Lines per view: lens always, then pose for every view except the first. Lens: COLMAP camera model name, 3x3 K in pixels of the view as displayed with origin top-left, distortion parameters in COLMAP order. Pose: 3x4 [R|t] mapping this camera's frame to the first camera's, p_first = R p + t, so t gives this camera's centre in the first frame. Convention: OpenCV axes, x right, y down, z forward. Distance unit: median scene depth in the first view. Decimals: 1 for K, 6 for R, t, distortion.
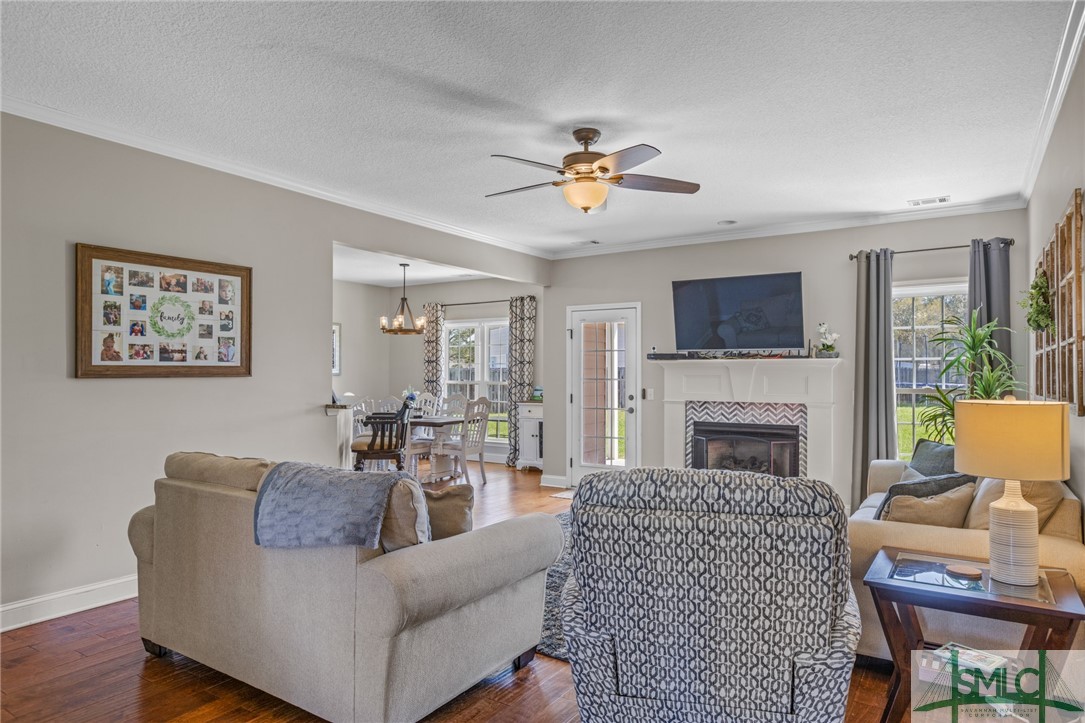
lens RADIAL K [[655.3, 0, 534.8], [0, 655.3, 366.1], [0, 0, 1]] dist [0.000614, 0.000326]
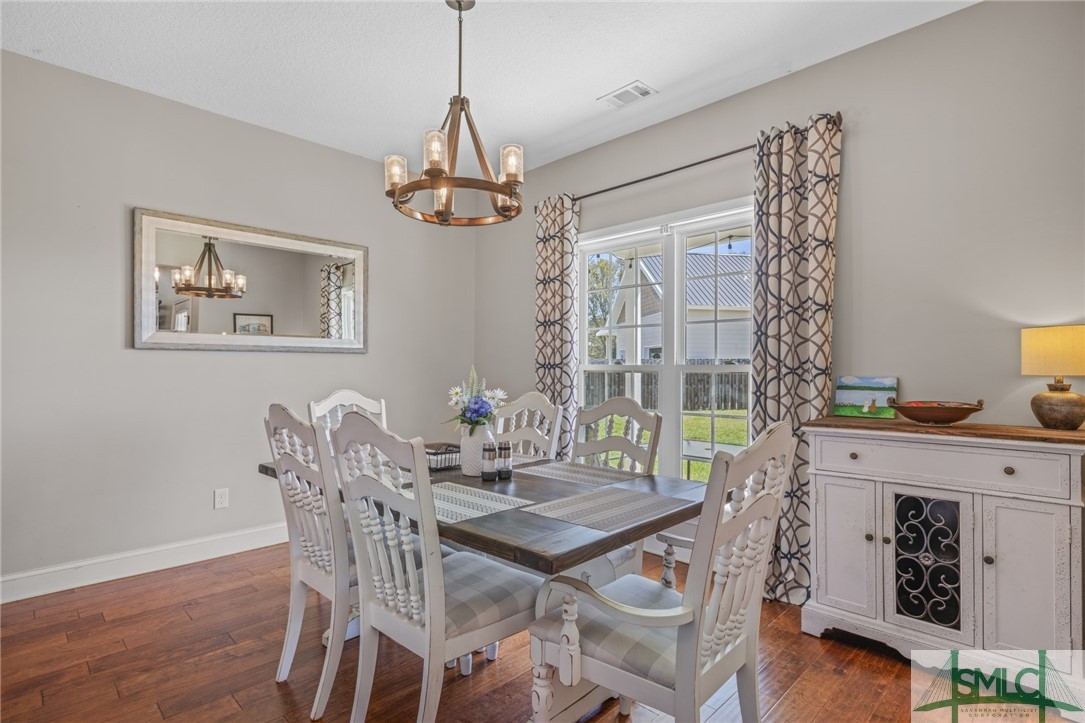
lens RADIAL K [[547.9, 0, 543.1], [0, 547.9, 368.7], [0, 0, 1]] dist [0.001263, 0.000030]
pose [[0.982277, -0.002836, -0.187416, -0.119521], [0.002928, 0.999996, 0.000218, 0.031110], [0.187415, -0.000763, 0.982281, 0.815327]]
